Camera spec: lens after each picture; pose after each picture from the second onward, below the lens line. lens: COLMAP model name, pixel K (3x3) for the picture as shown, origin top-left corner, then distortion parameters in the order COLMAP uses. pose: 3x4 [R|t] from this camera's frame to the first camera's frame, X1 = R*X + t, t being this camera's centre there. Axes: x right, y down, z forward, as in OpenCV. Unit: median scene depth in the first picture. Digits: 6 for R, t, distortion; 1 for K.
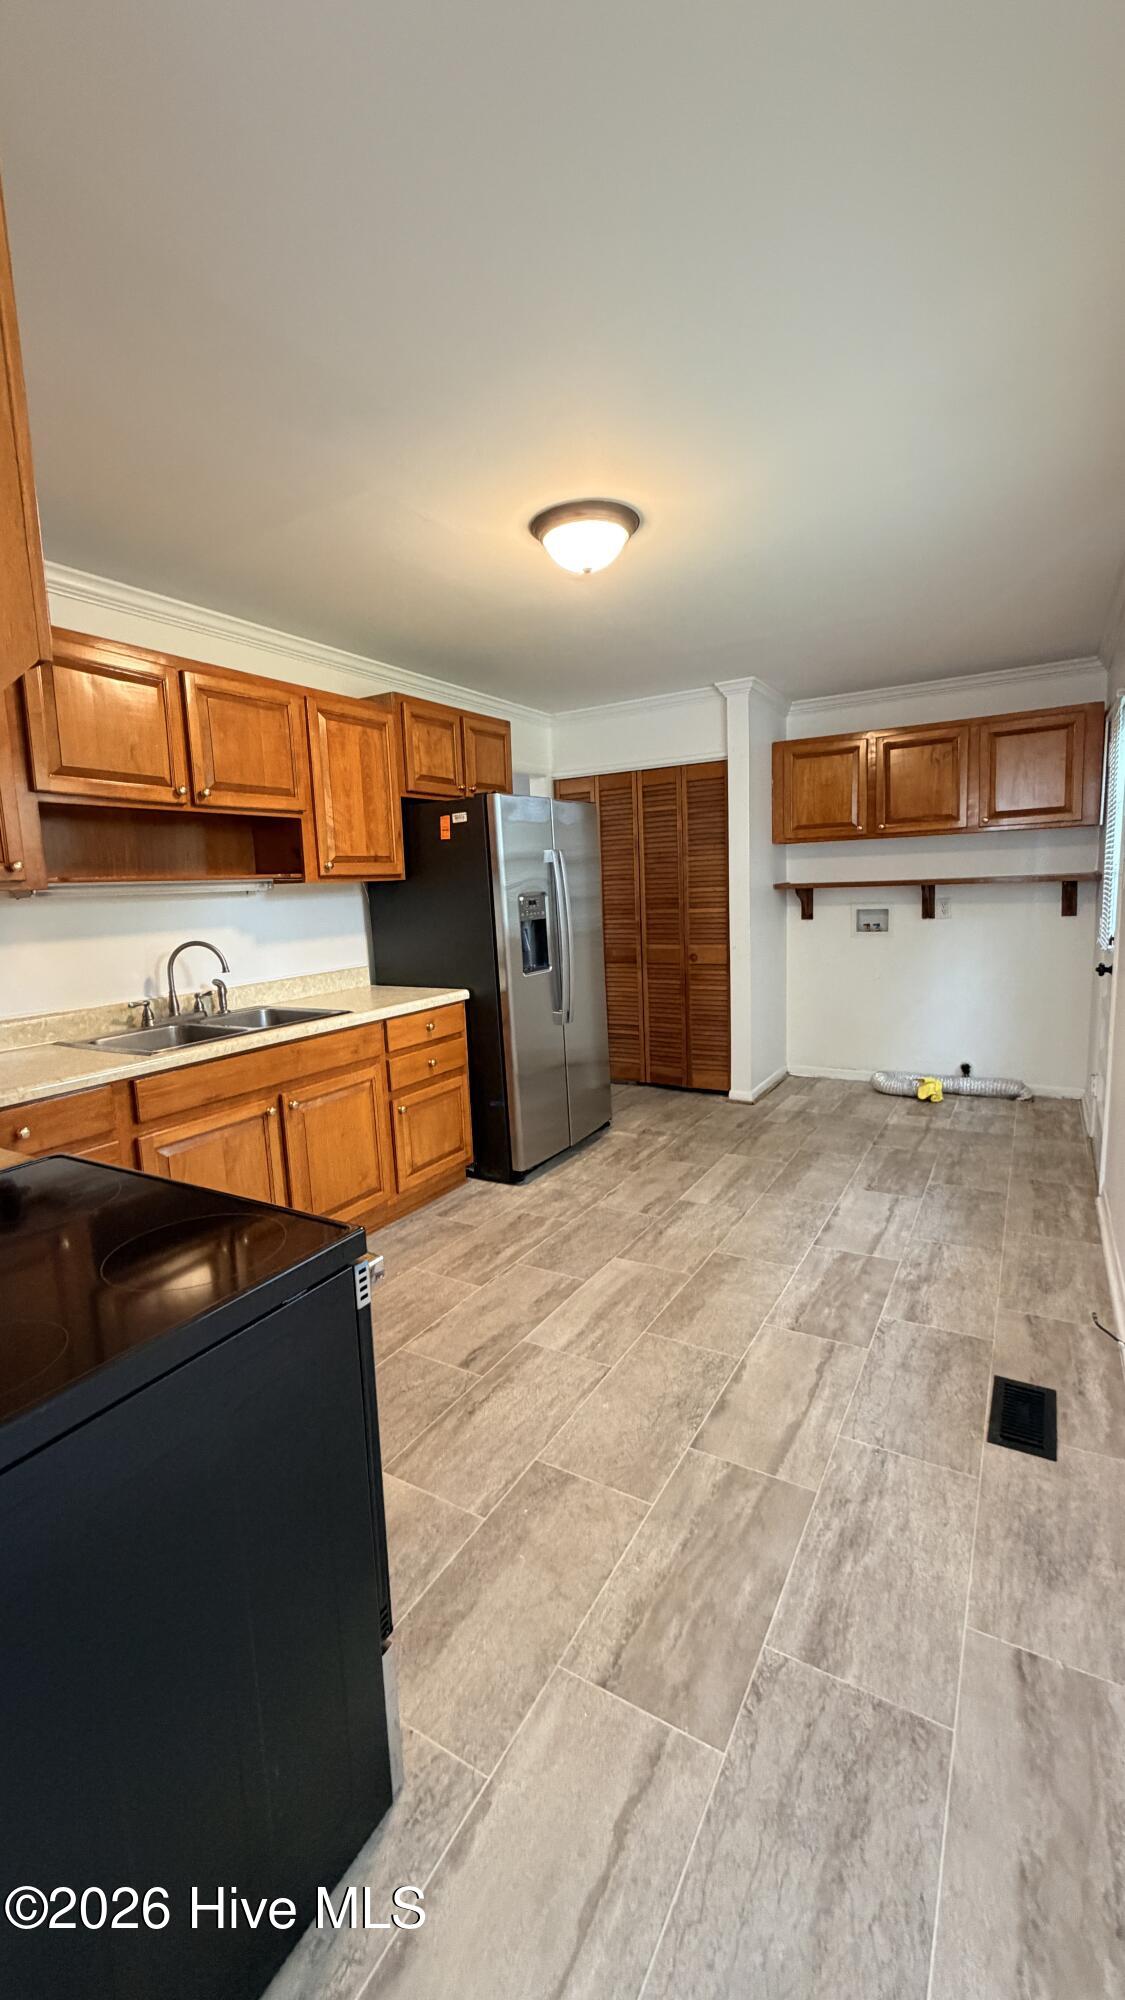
lens RADIAL K [[796.6, 0, 559.9], [0, 796.6, 989.4], [0, 0, 1]] dist [0.001220, -0.000134]
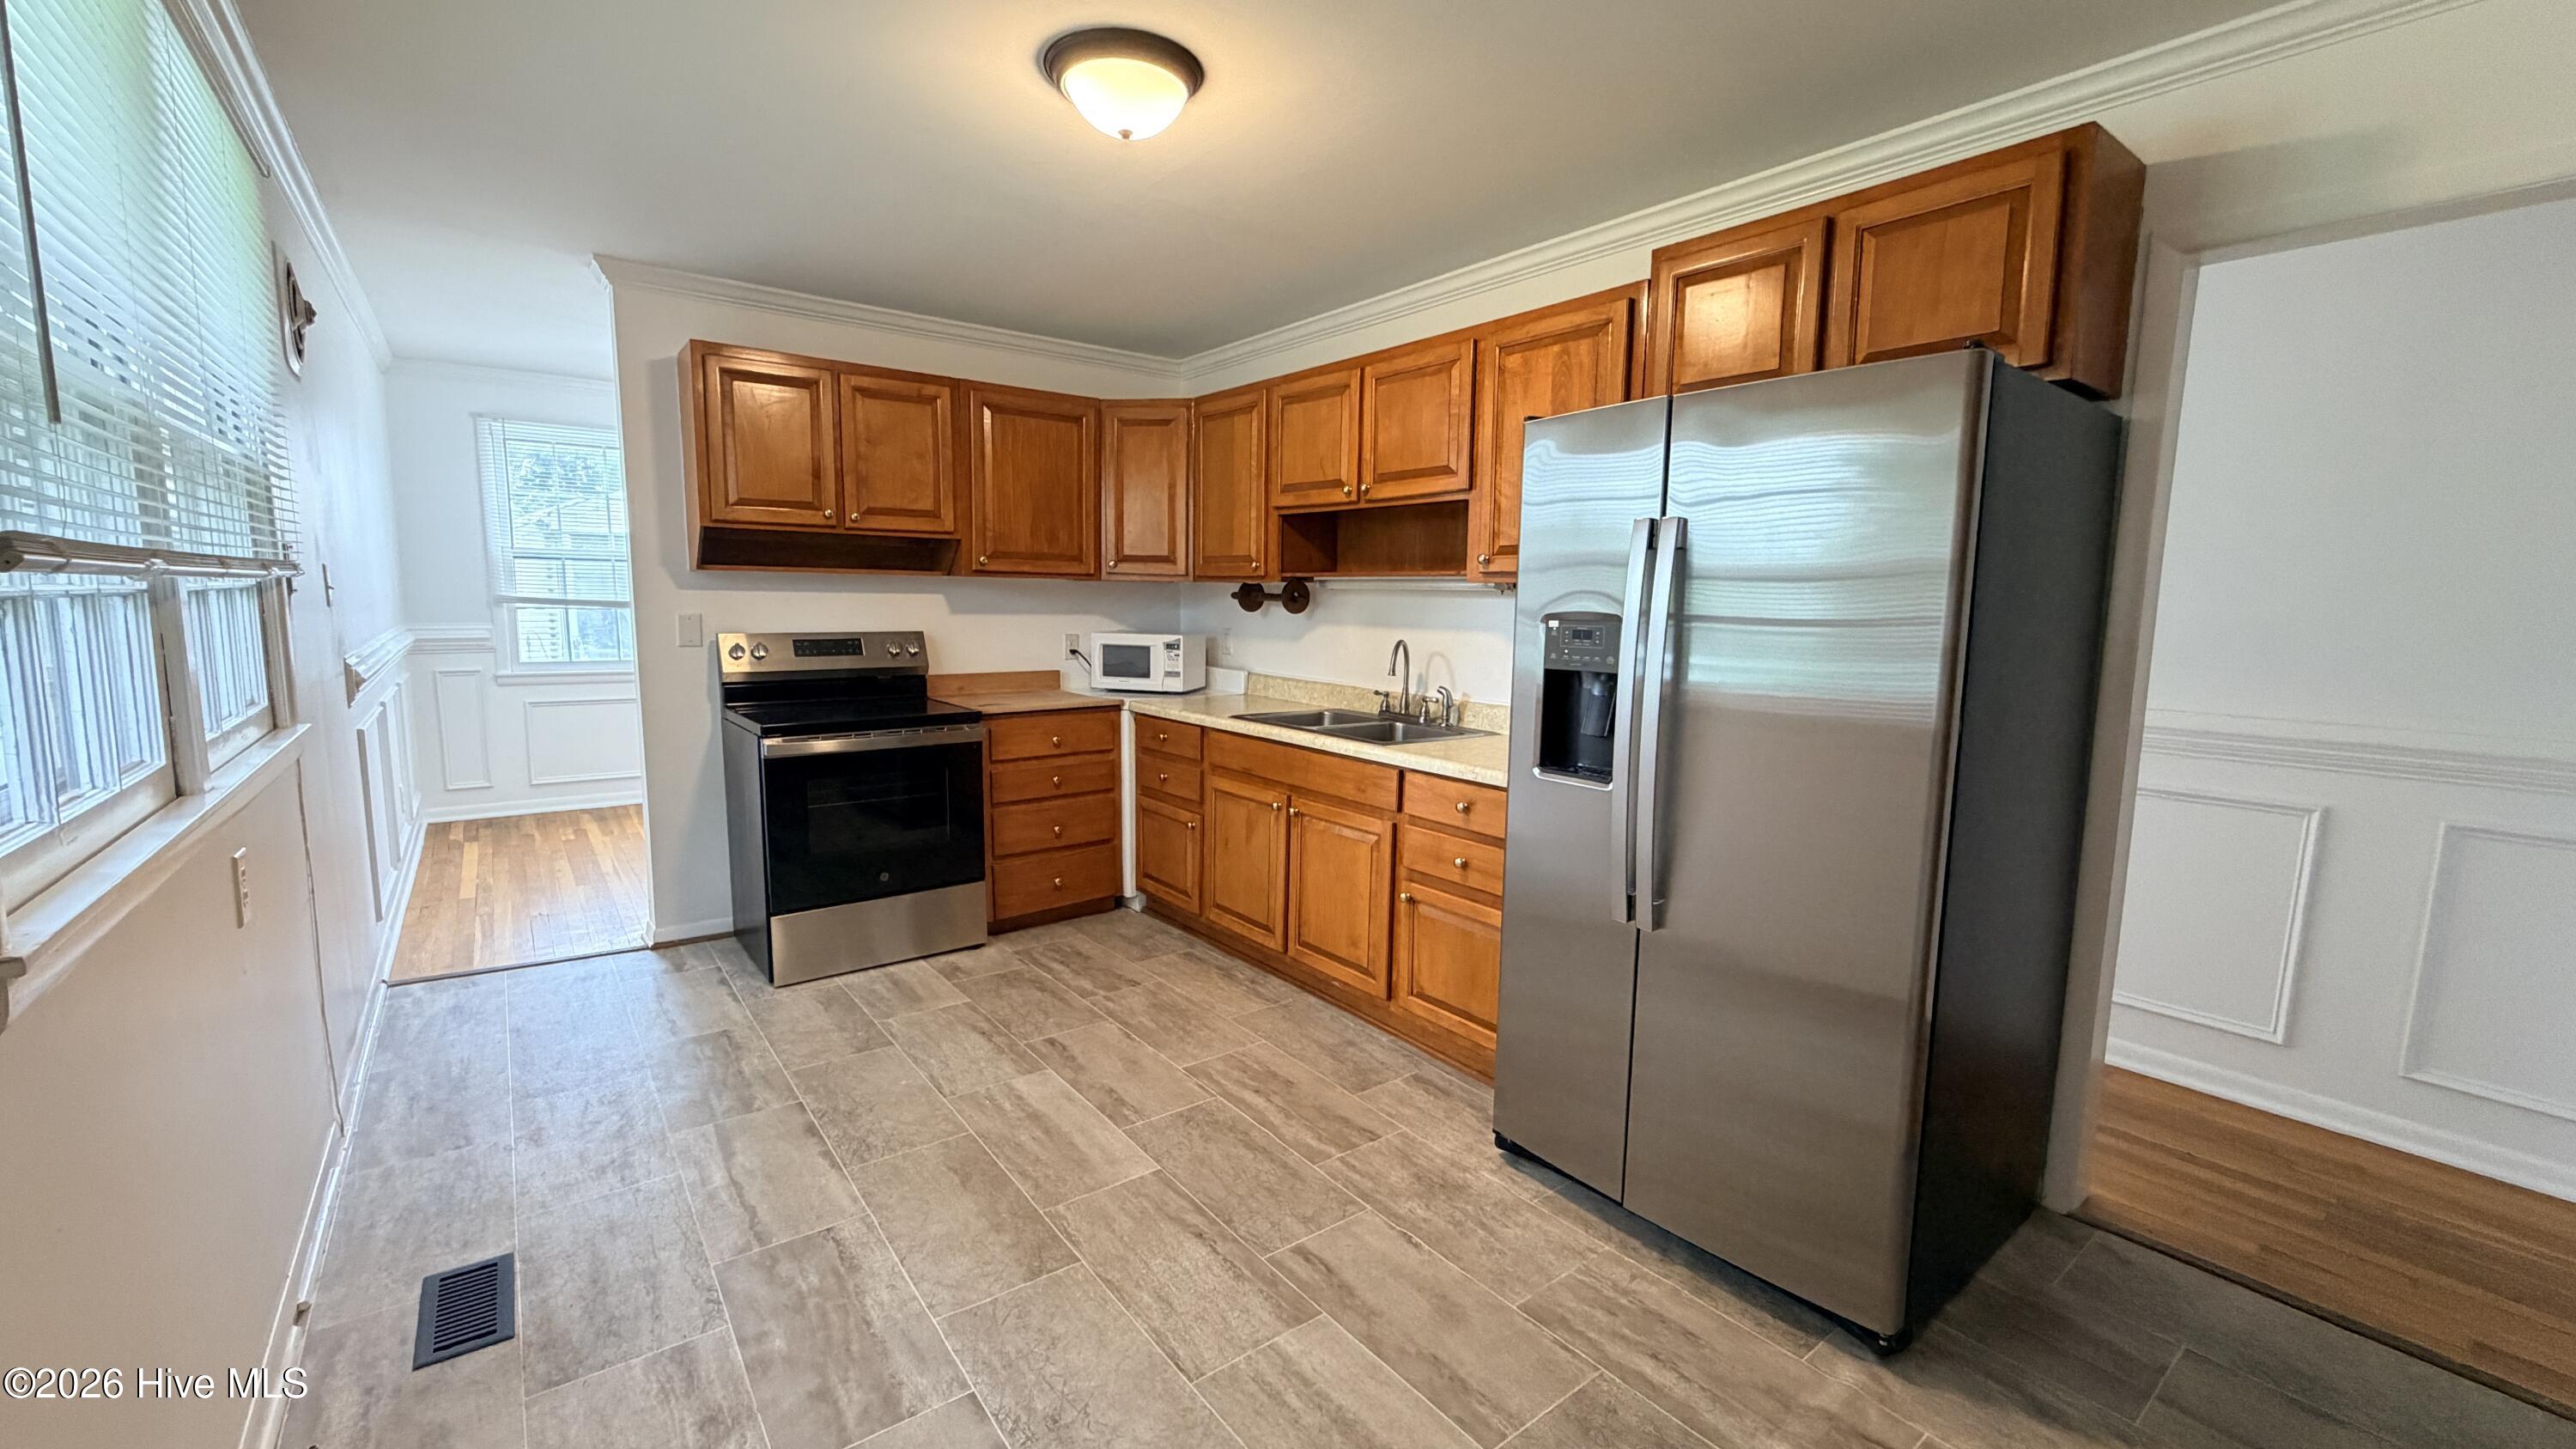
lens RADIAL K [[1026.1, 0, 1283.8], [0, 1026.1, 727.2], [0, 0, 1]] dist [0.001220, -0.000134]
pose [[-0.369725, 0.149453, -0.917043, 0.867523], [-0.126088, 0.969778, 0.208882, -0.231794], [0.920546, 0.192857, -0.339707, 1.520996]]
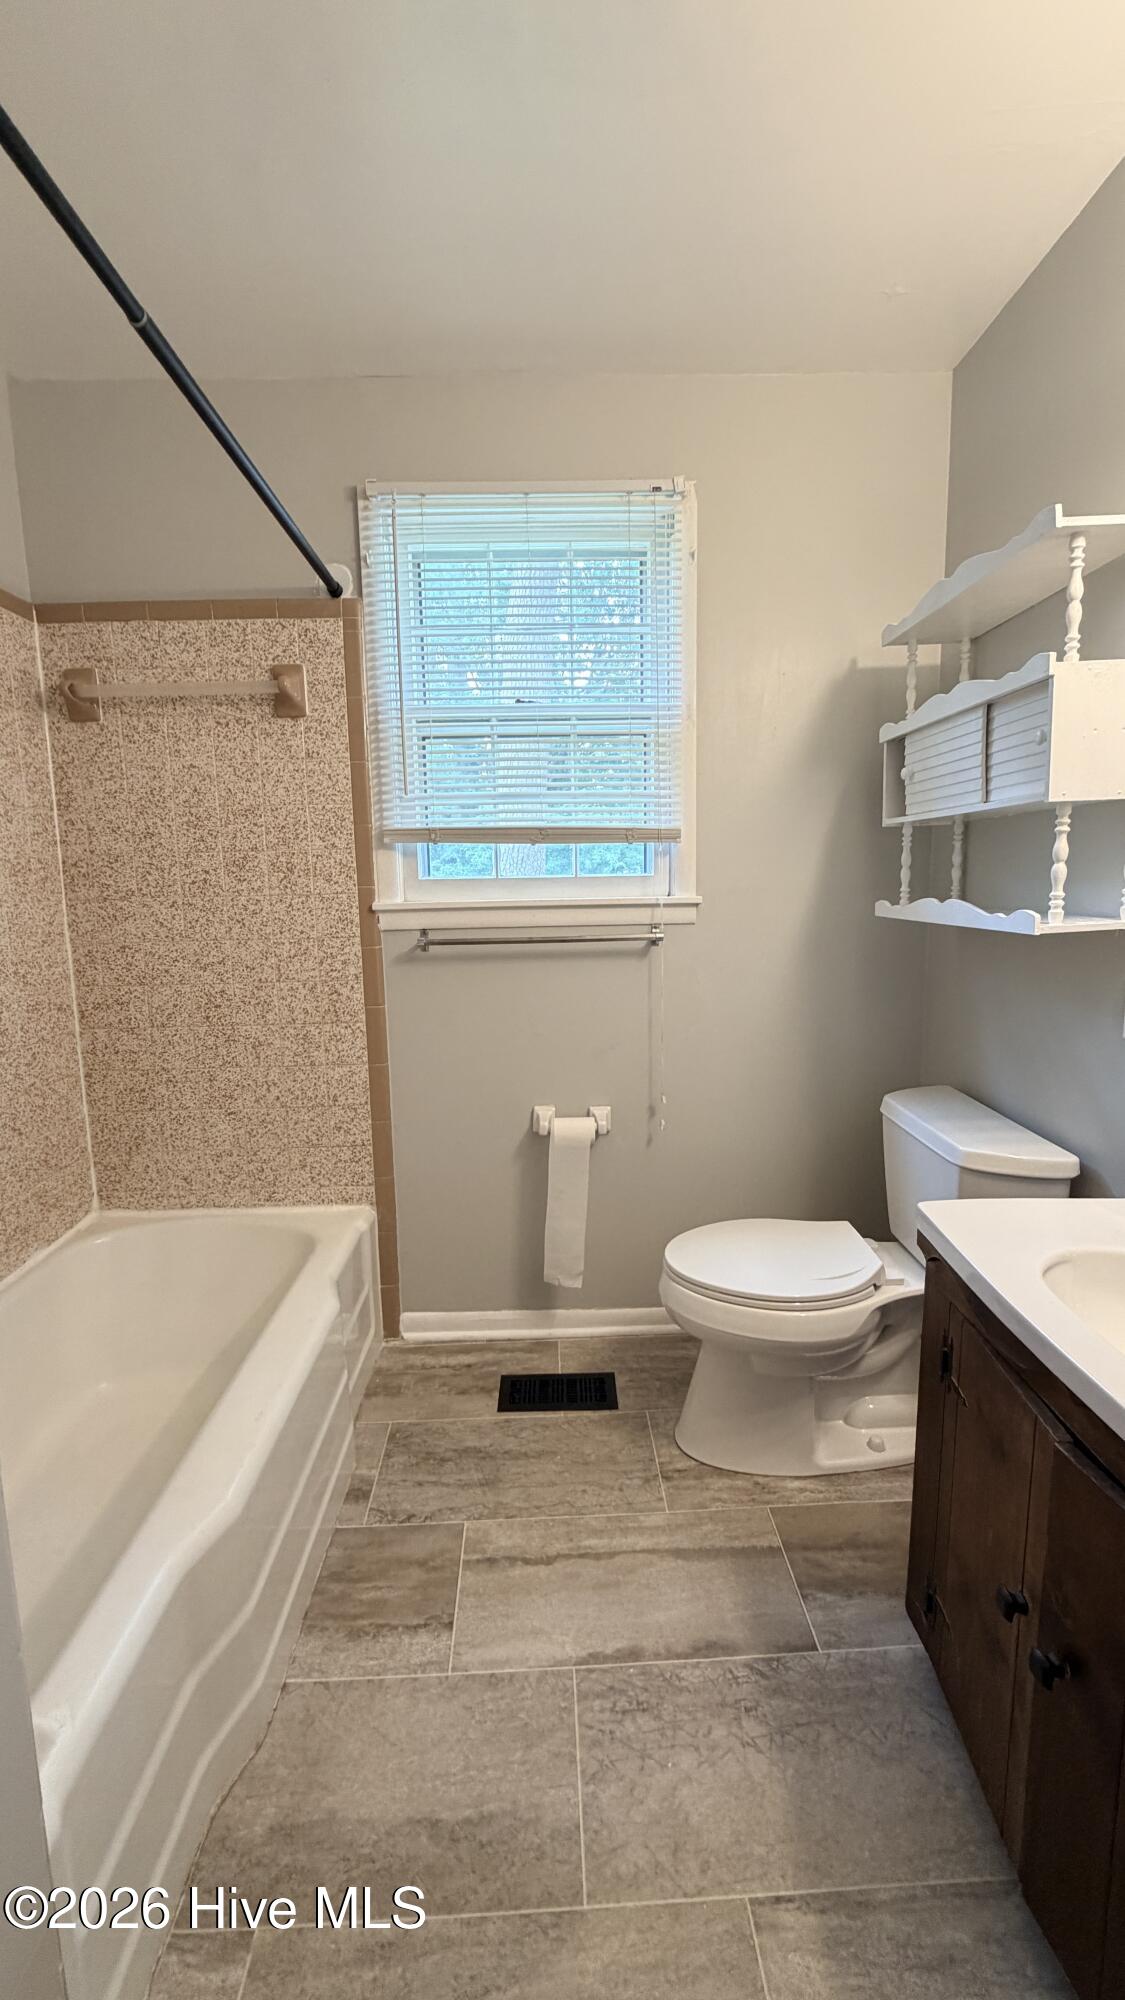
lens RADIAL K [[796.6, 0, 560.0], [0, 796.6, 996.6], [0, 0, 1]] dist [0.001220, -0.000134]
pose [[-0.535131, -0.072208, 0.841677, -0.443830], [0.161069, 0.969341, 0.185567, -0.038993], [-0.829271, 0.234871, -0.507094, 0.655418]]
